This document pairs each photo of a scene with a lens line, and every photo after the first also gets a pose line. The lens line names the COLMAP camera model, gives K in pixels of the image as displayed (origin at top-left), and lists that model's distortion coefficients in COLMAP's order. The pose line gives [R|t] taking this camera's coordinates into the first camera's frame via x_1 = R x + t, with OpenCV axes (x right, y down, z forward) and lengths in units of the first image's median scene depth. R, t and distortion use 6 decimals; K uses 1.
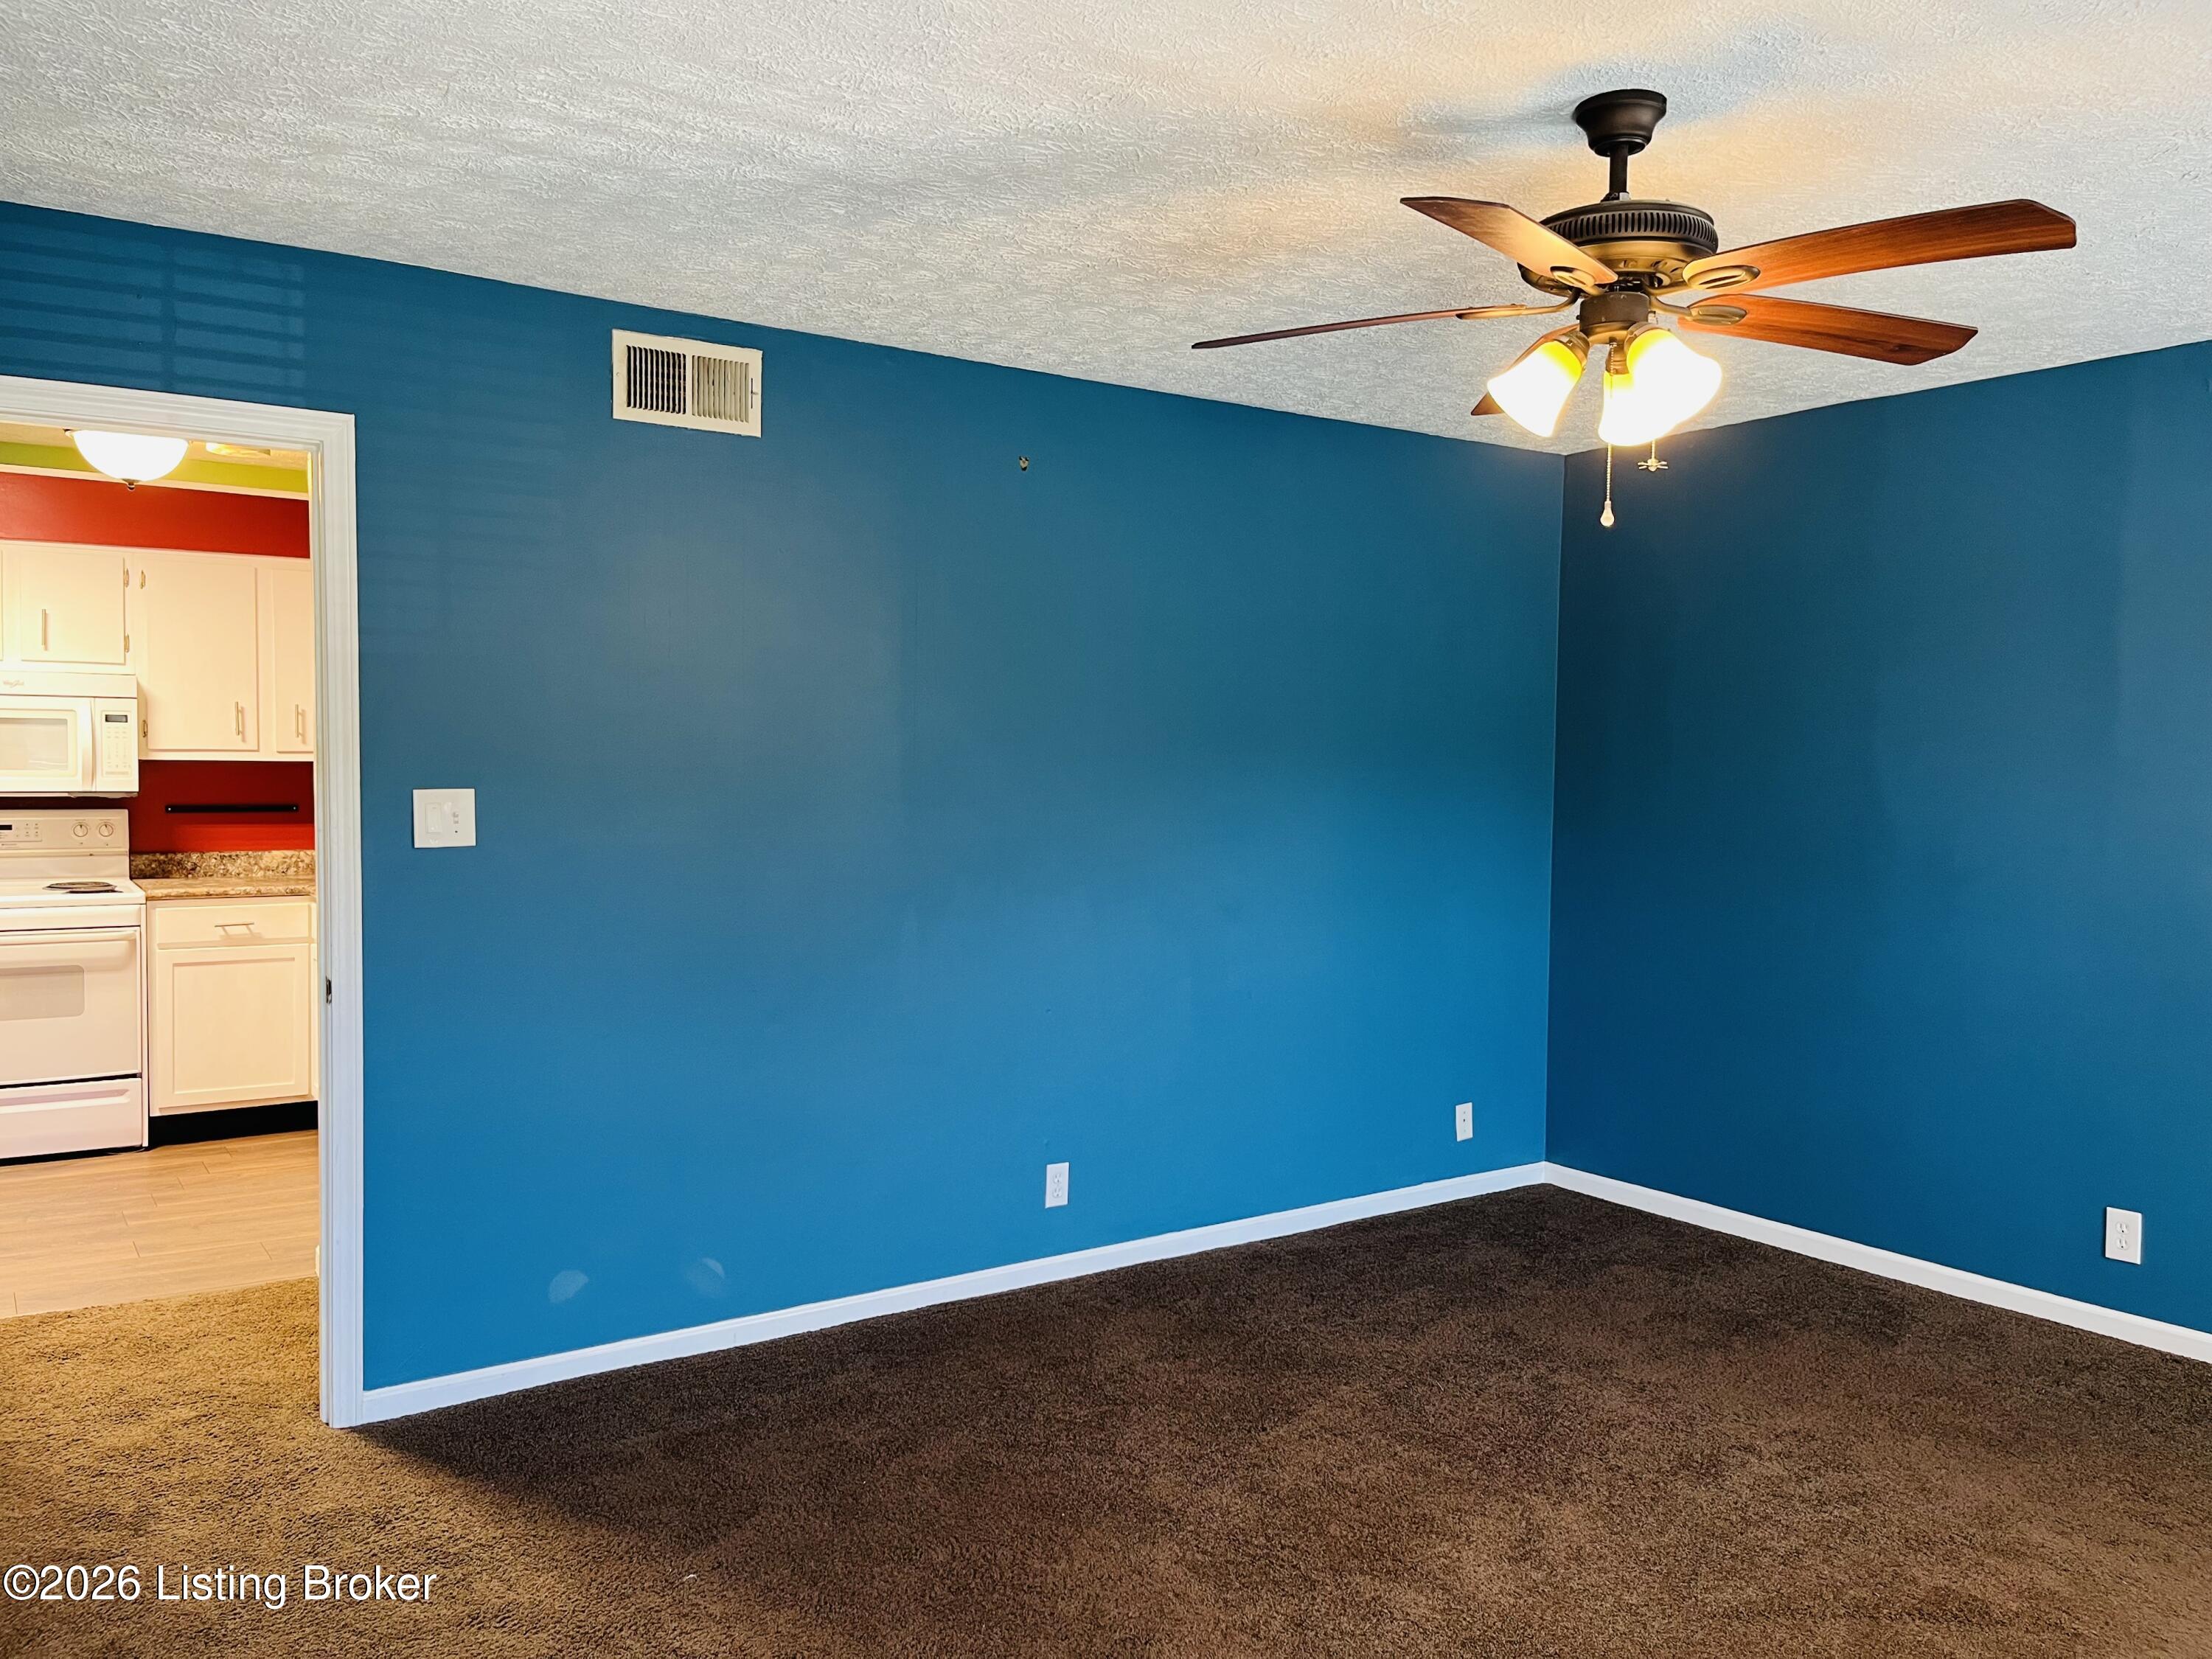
lens RADIAL K [[1661.3, 0, 1106.0], [0, 1661.3, 829.5], [0, 0, 1]] dist [0.059598, -0.079435]
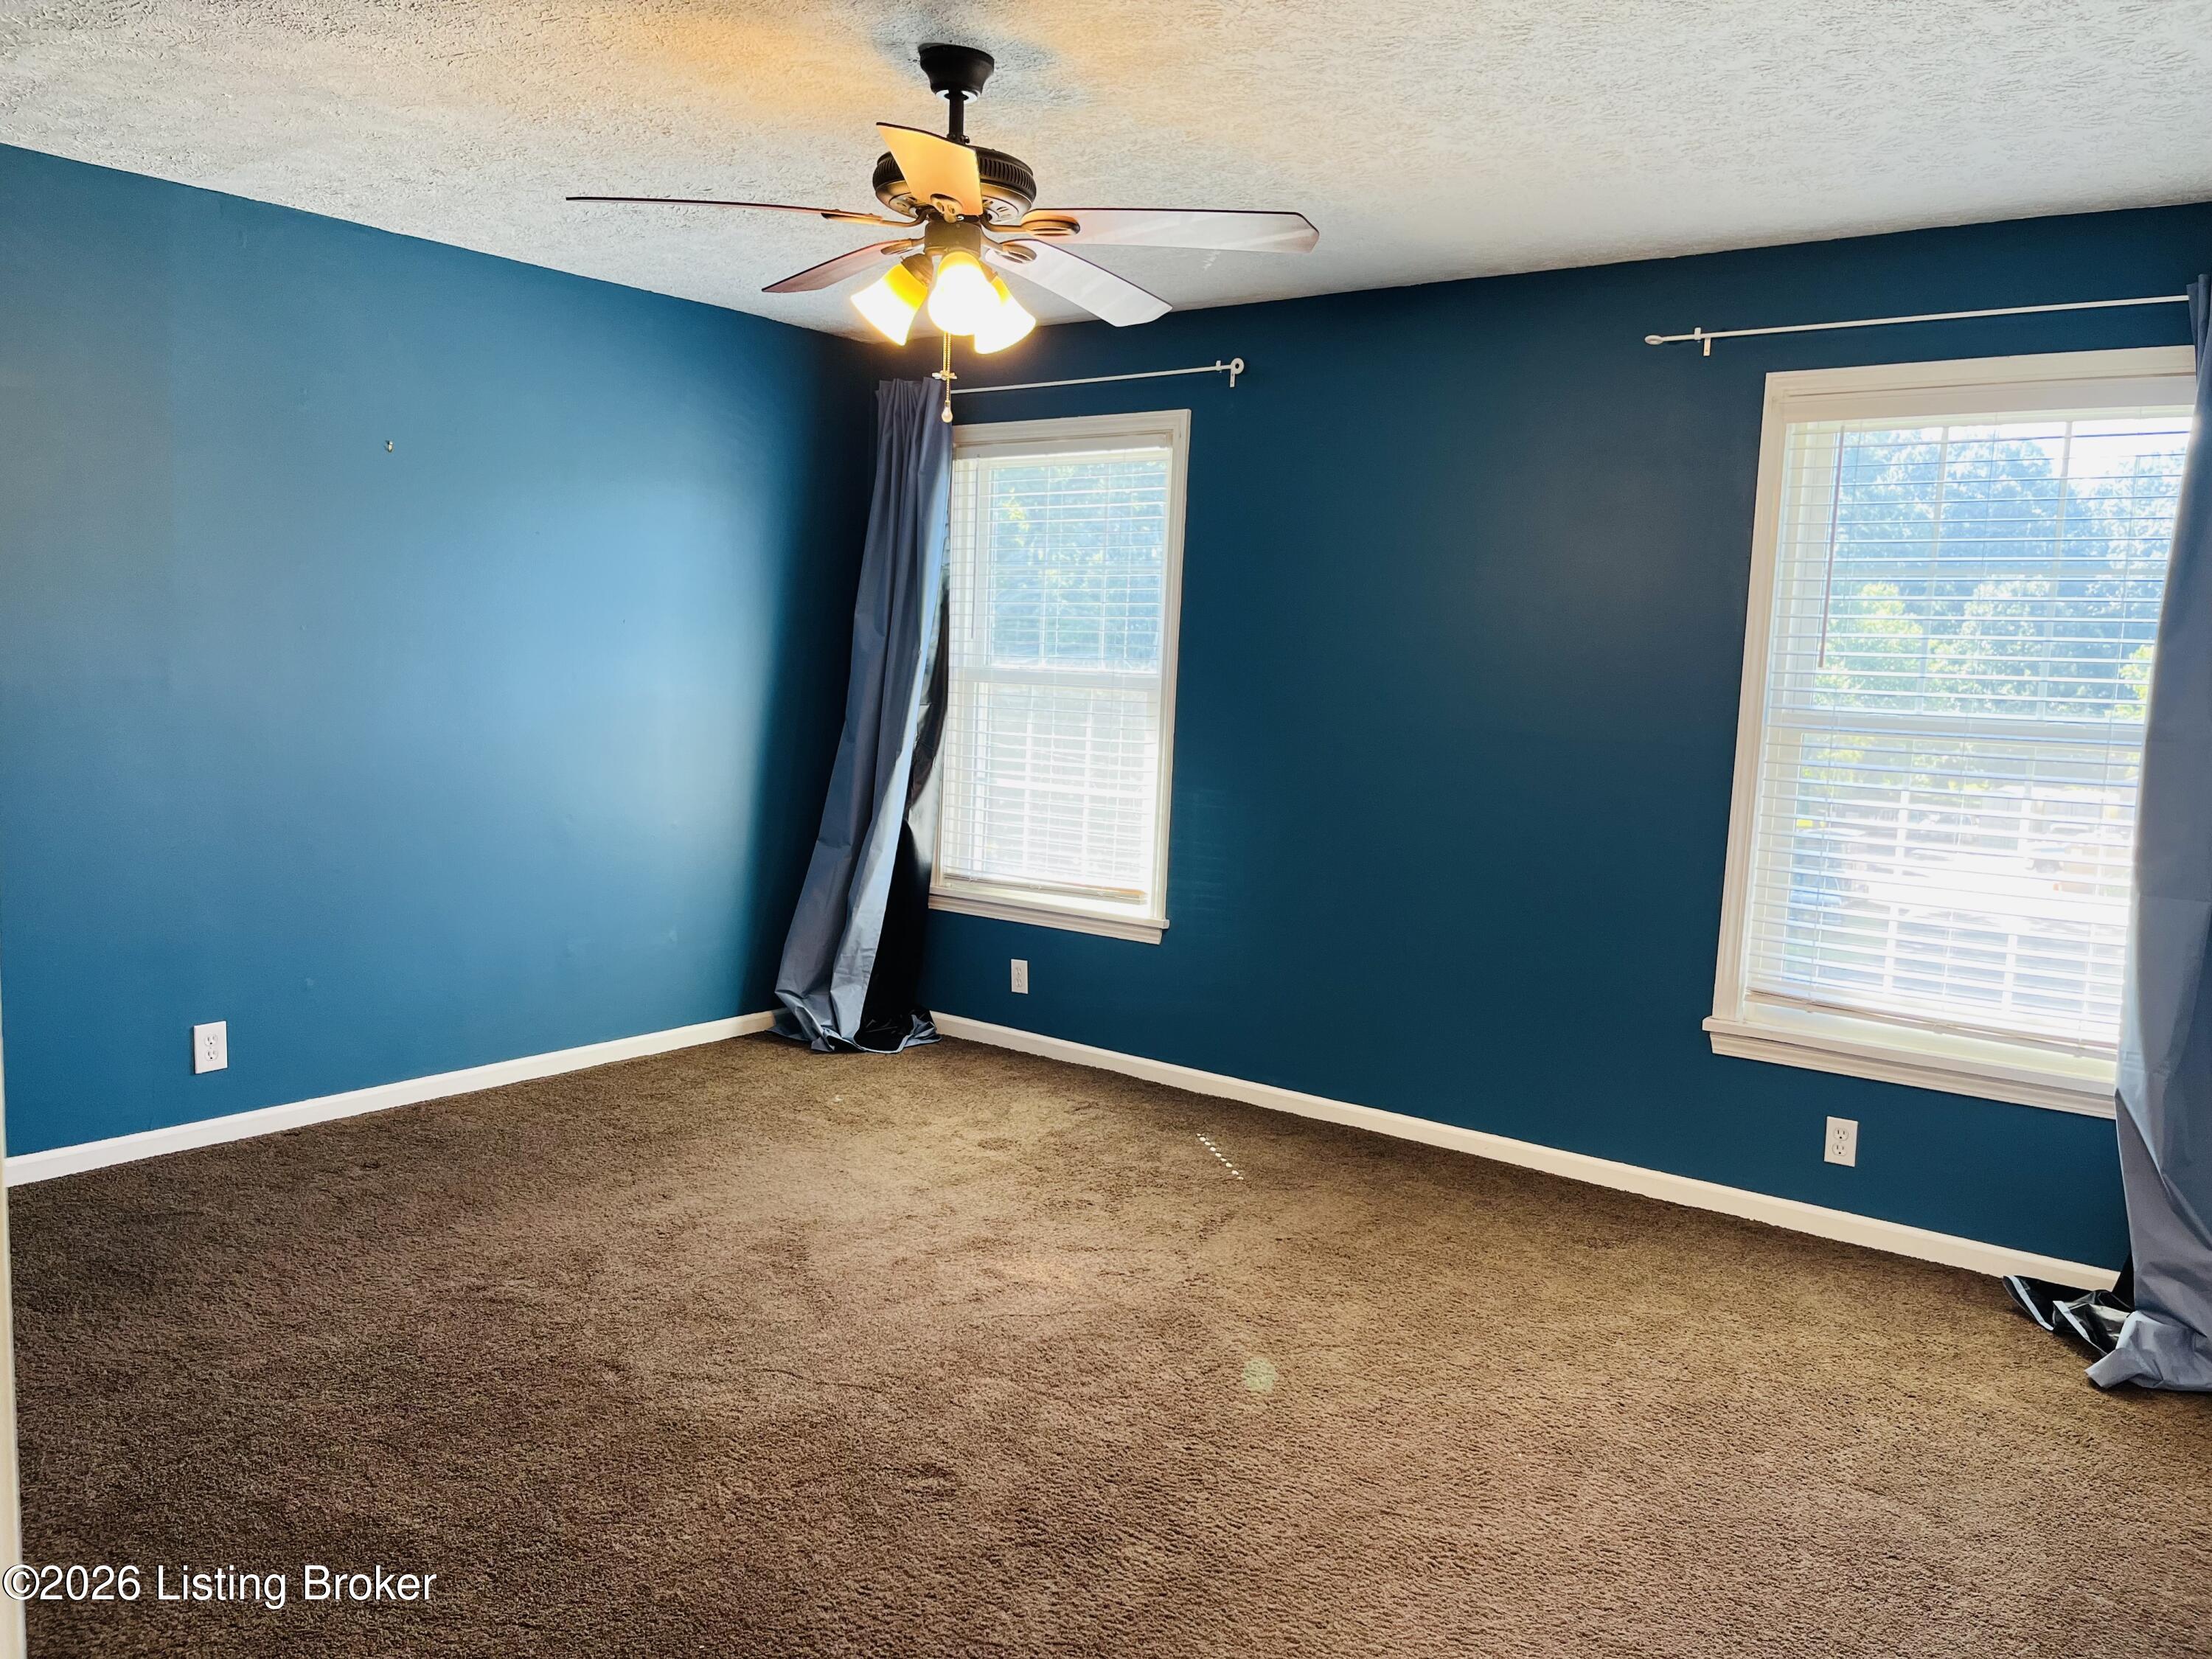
lens RADIAL K [[1695.2, 0, 1106.0], [0, 1695.2, 829.5], [0, 0, 1]] dist [0.056949, -0.069677]
pose [[-0.306704, -0.122603, 0.943876, -0.625291], [0.001968, 0.991585, 0.129439, -0.030971], [-0.951803, 0.041557, -0.303882, 0.894310]]
